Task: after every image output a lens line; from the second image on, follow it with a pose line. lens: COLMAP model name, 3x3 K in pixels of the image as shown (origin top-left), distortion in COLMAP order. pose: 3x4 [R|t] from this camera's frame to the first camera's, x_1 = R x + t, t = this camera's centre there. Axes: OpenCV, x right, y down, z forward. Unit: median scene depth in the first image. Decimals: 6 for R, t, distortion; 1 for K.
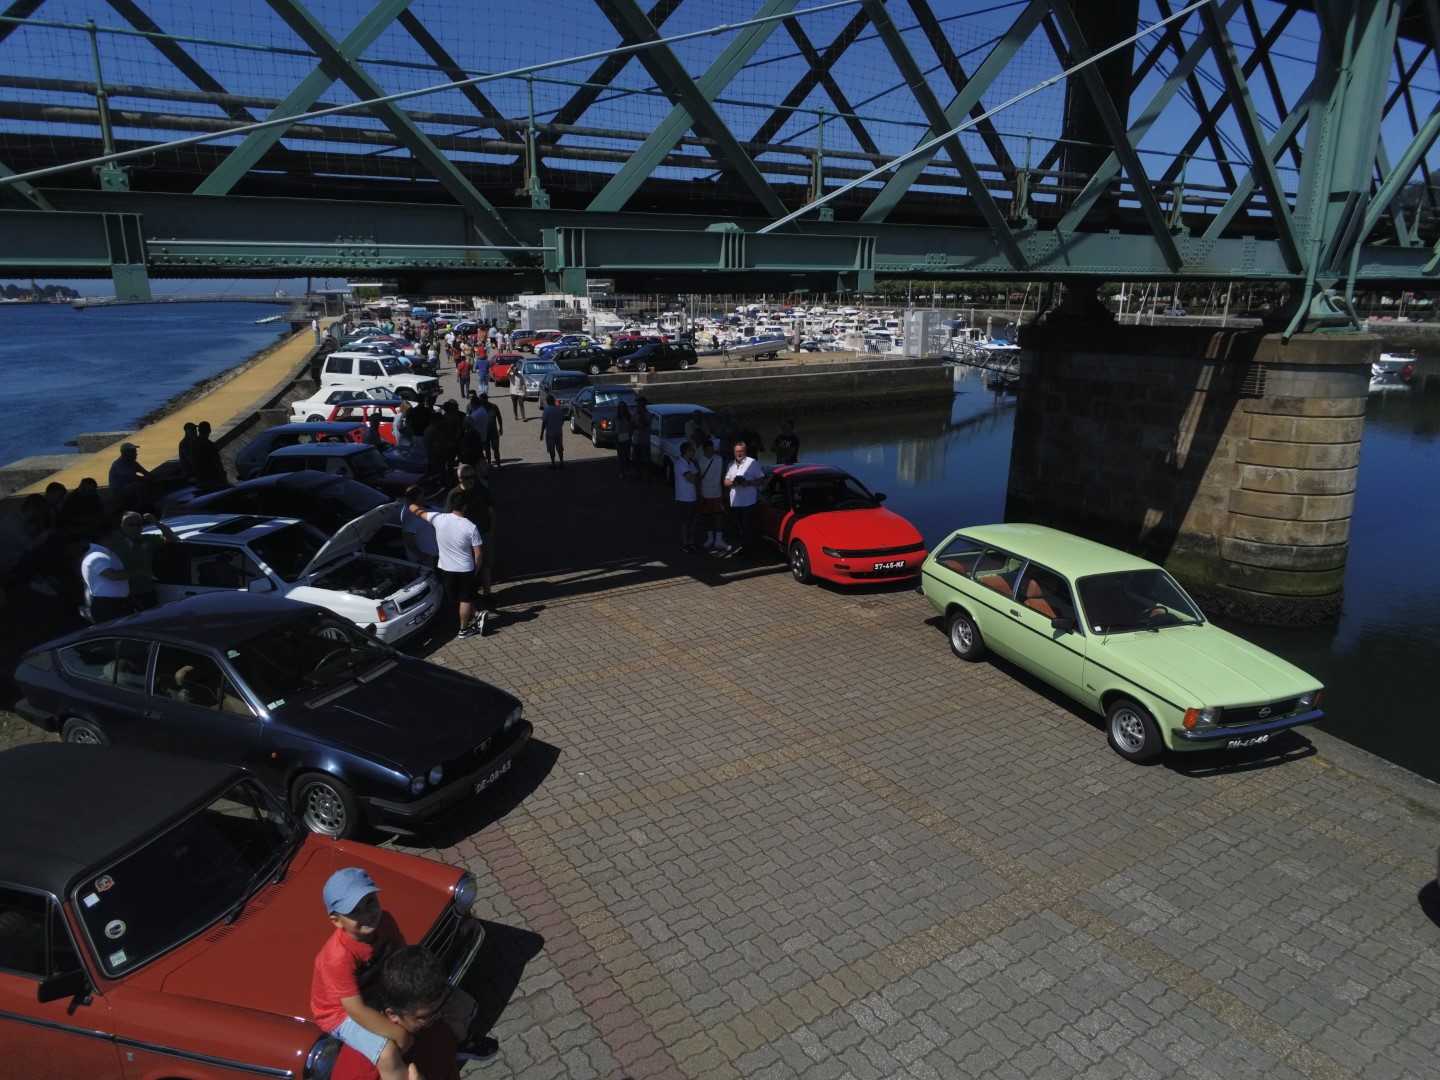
lens RADIAL K [[953.3, 0, 720.0], [0, 953.3, 540.0], [0, 0, 1]] dist [0.004169, 0.008025]
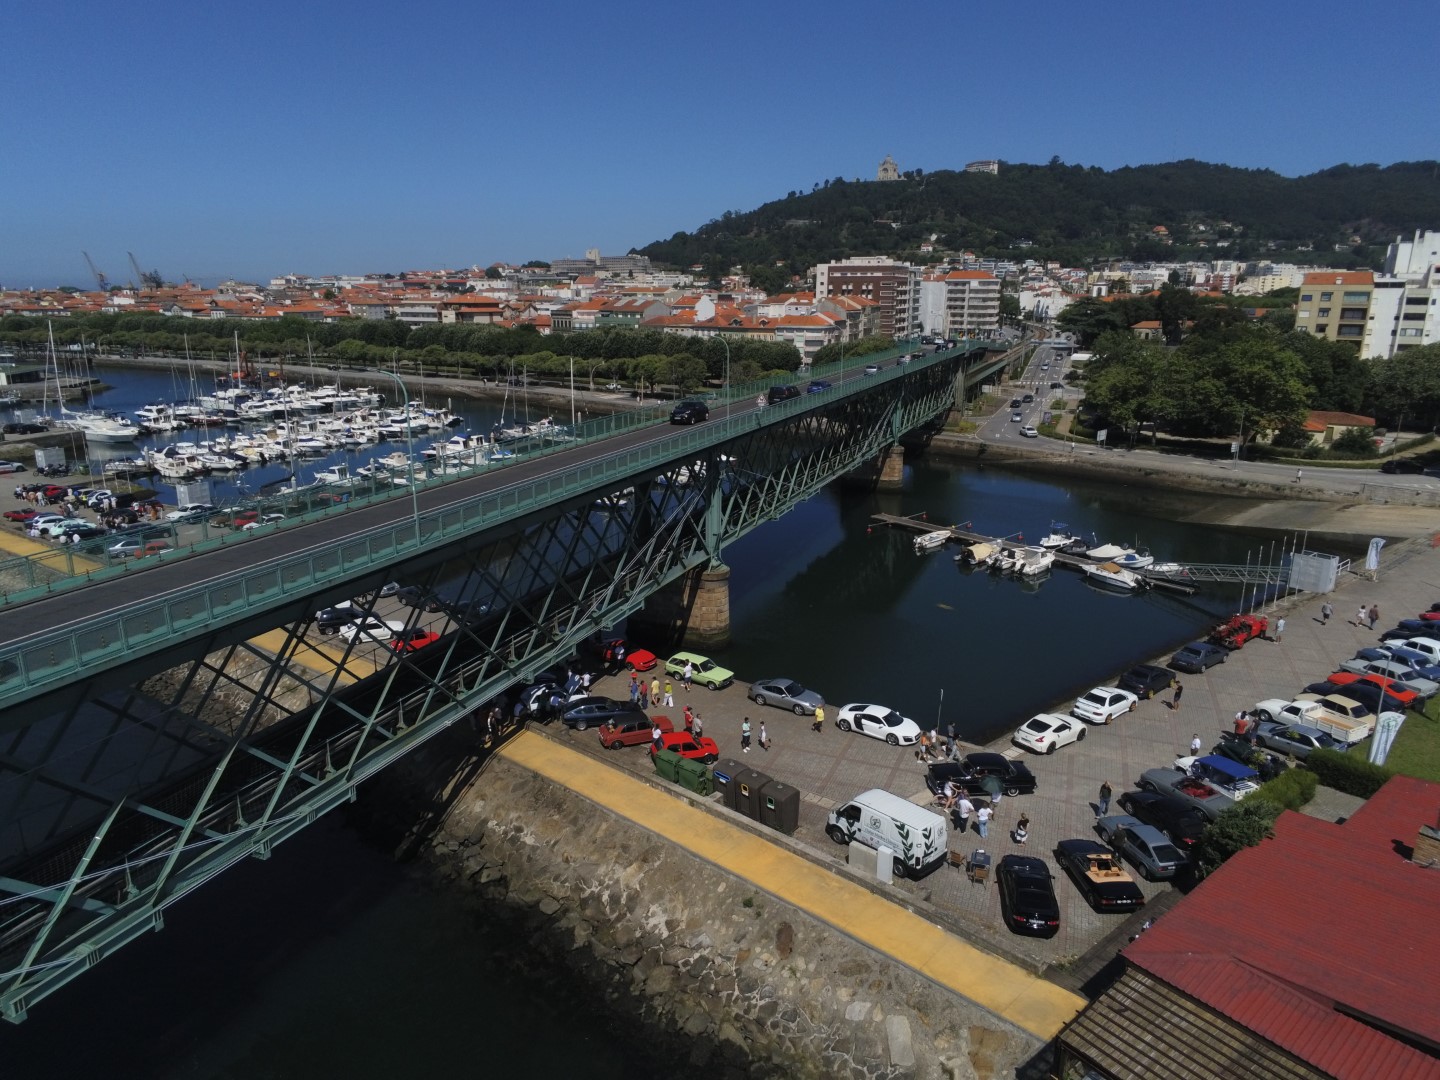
lens RADIAL K [[953.3, 0, 720.0], [0, 953.3, 540.0], [0, 0, 1]] dist [0.004169, 0.008025]
pose [[0.821841, -0.145270, 0.550885, -0.233157], [0.144371, 0.988487, 0.045286, -0.084508], [-0.551122, 0.042314, 0.833351, -0.354715]]
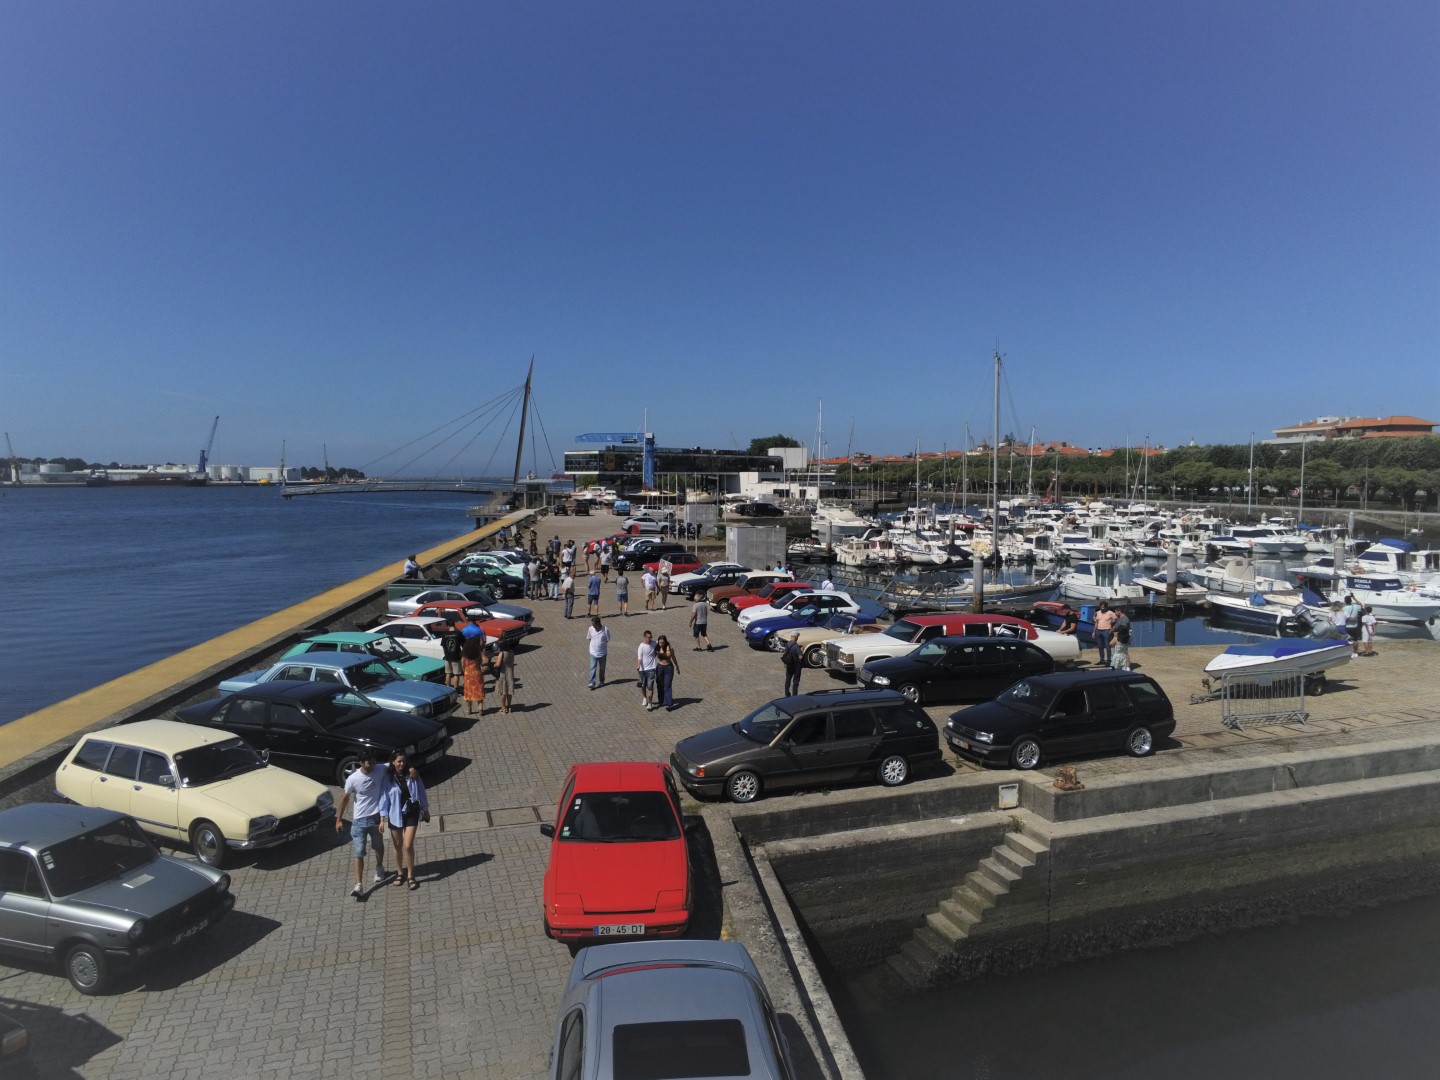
lens RADIAL K [[953.3, 0, 720.0], [0, 953.3, 540.0], [0, 0, 1]] dist [0.004169, 0.008025]
pose [[0.974348, 0.020670, -0.224097, -0.052468], [-0.061835, 0.982037, -0.178269, -0.086515], [0.216386, 0.187553, 0.958124, 0.286182]]
